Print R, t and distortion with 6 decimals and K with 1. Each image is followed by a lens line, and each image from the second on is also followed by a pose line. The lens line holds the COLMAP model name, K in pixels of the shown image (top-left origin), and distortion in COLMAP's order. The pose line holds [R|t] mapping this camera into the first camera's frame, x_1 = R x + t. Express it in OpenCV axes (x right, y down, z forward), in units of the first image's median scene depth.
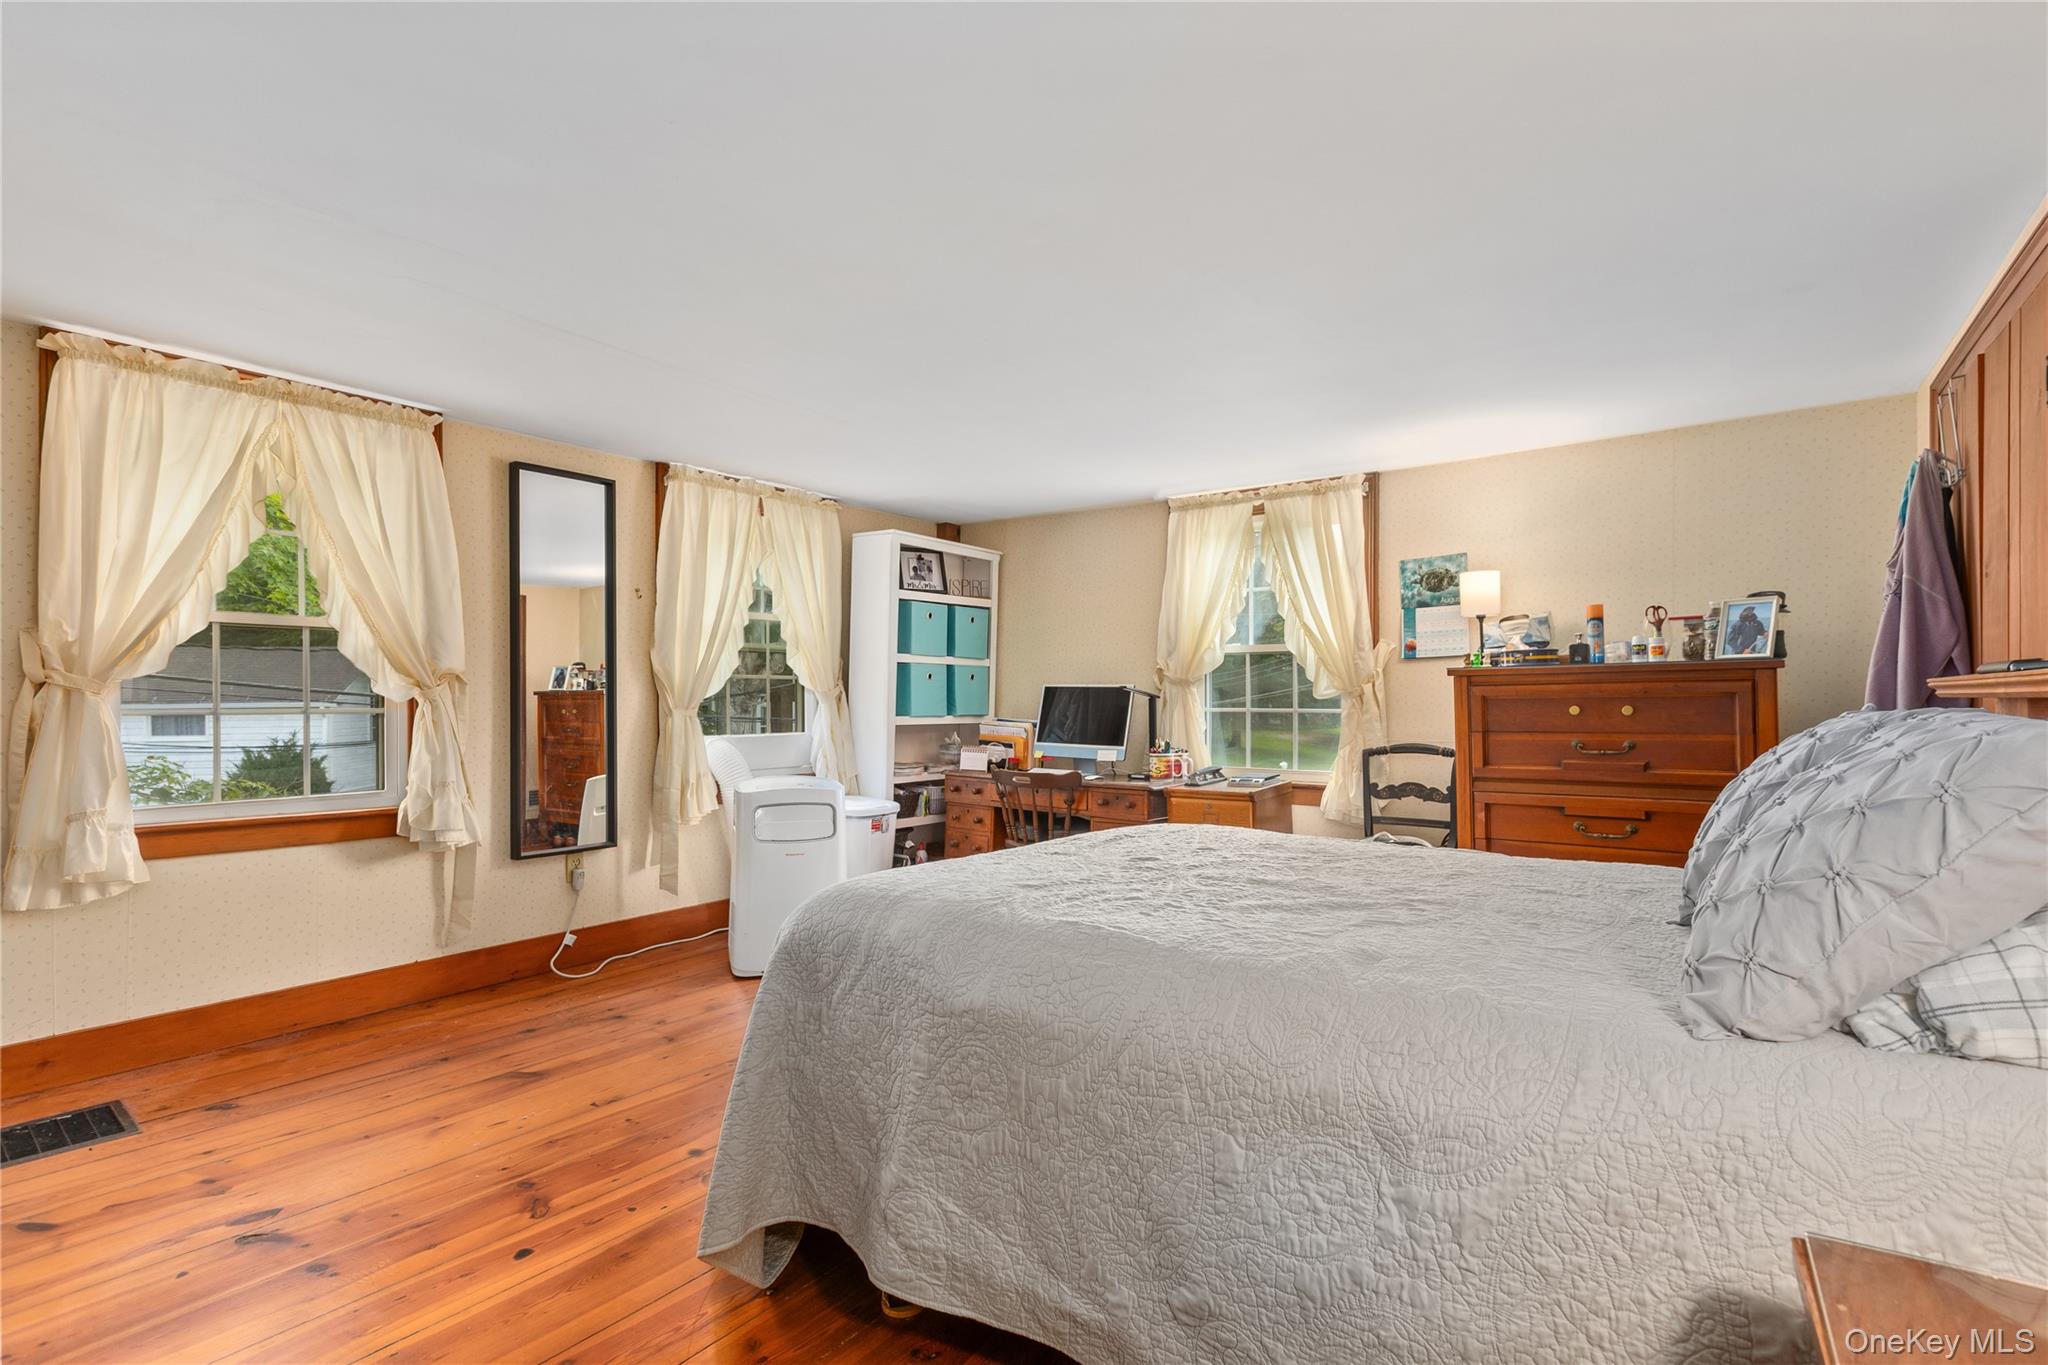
lens RADIAL K [[944.0, 0, 1018.5], [0, 944.0, 704.2], [0, 0, 1]] dist [0.004596, 0.000249]
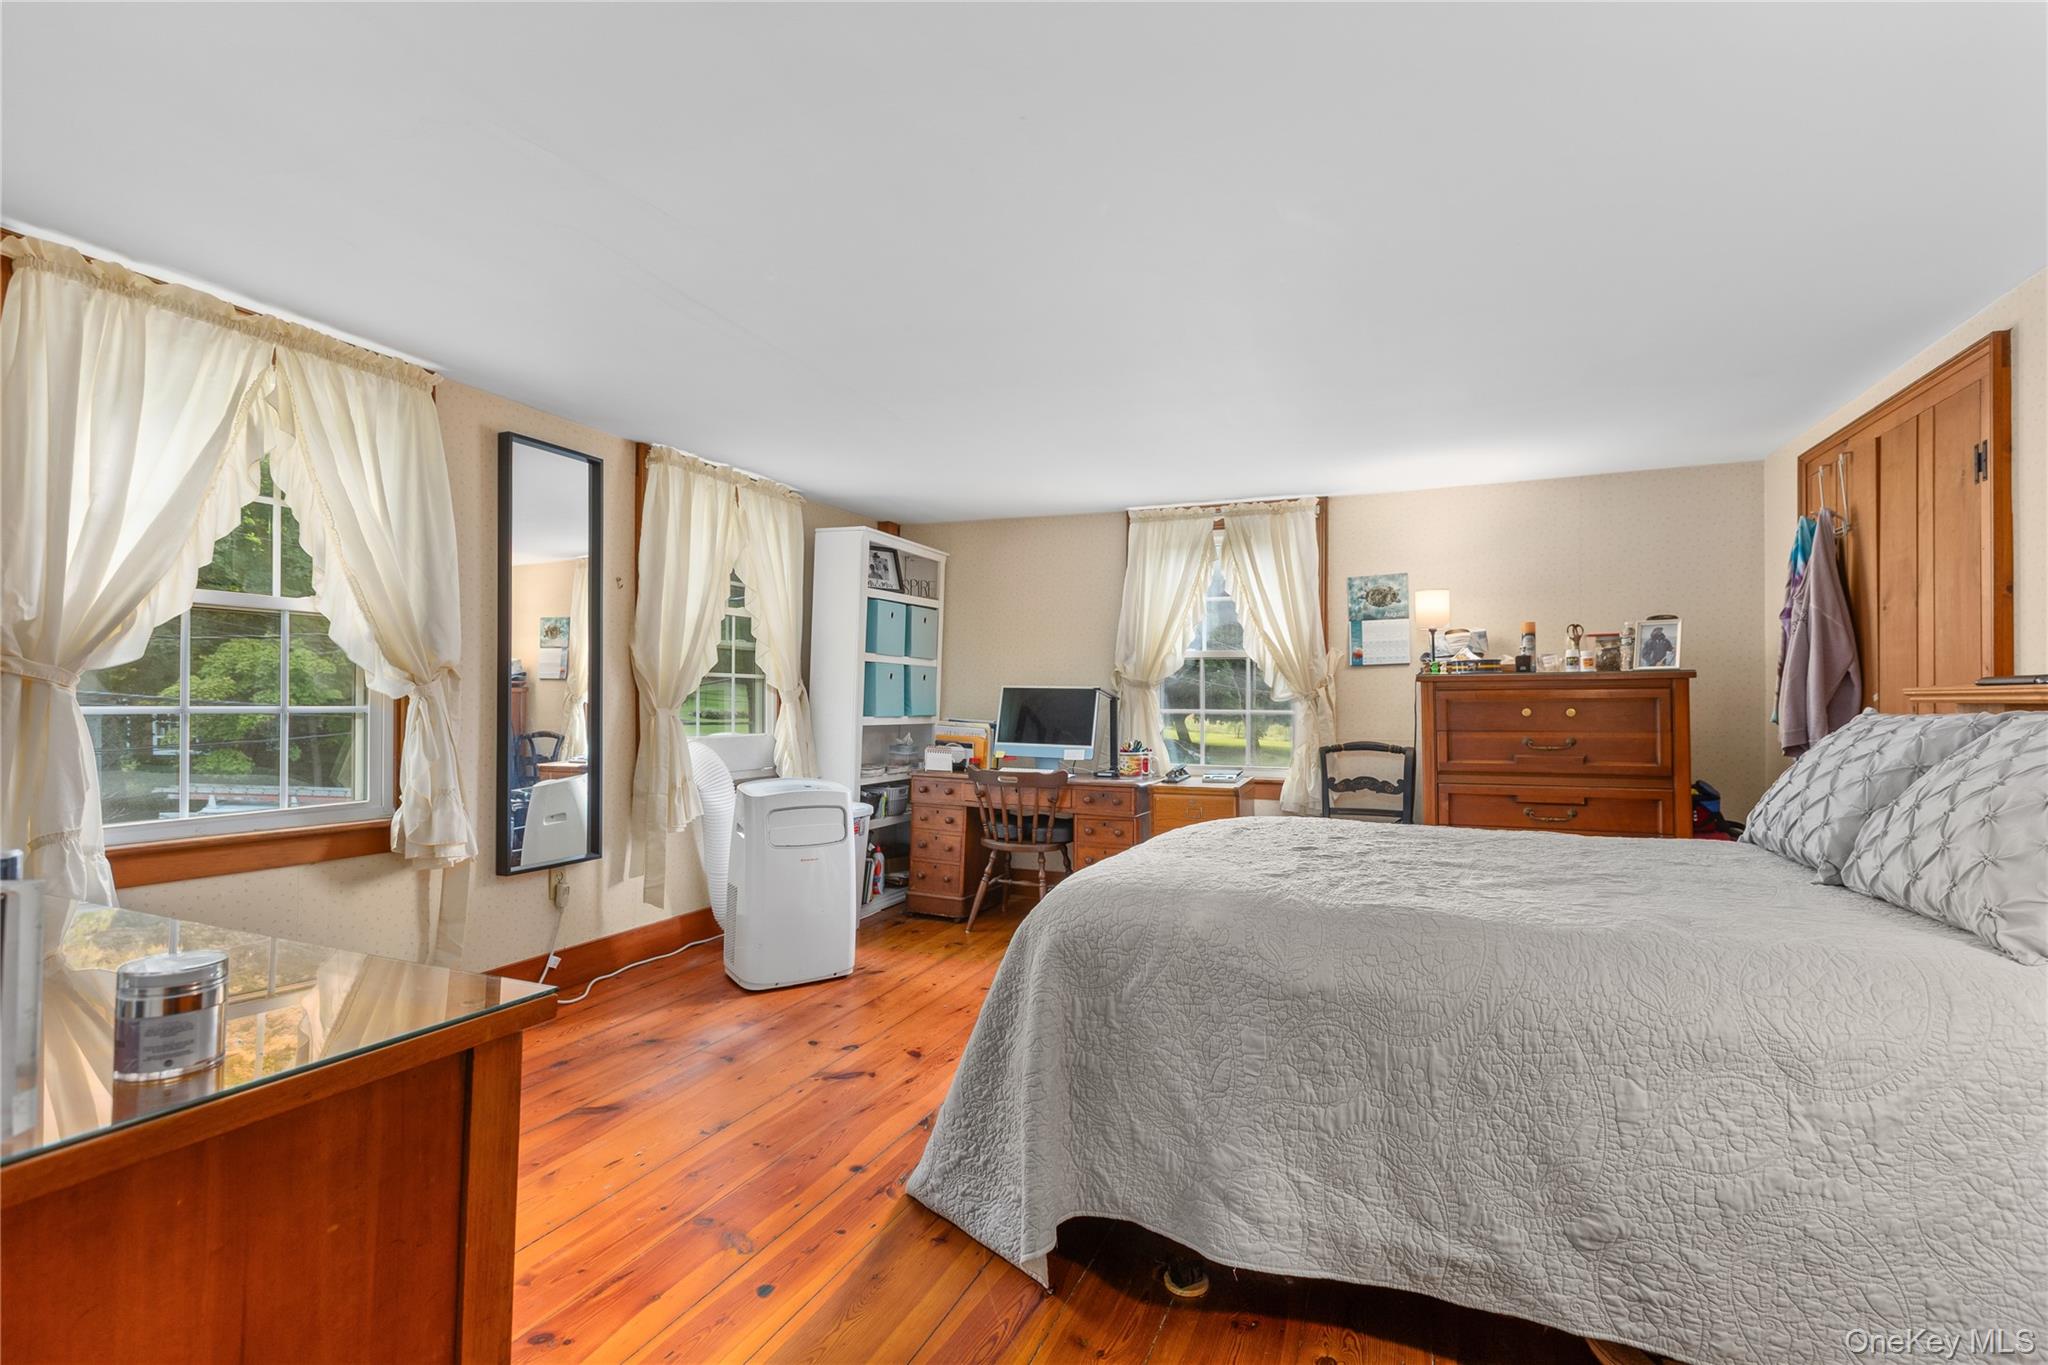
lens RADIAL K [[935.2, 0, 1021.3], [0, 935.2, 701.7], [0, 0, 1]] dist [0.001595, -0.000047]
pose [[0.971907, 0.005495, 0.235302, -0.287271], [-0.004503, 0.999979, -0.004750, 0.001800], [-0.235323, 0.003557, 0.971911, 0.023938]]
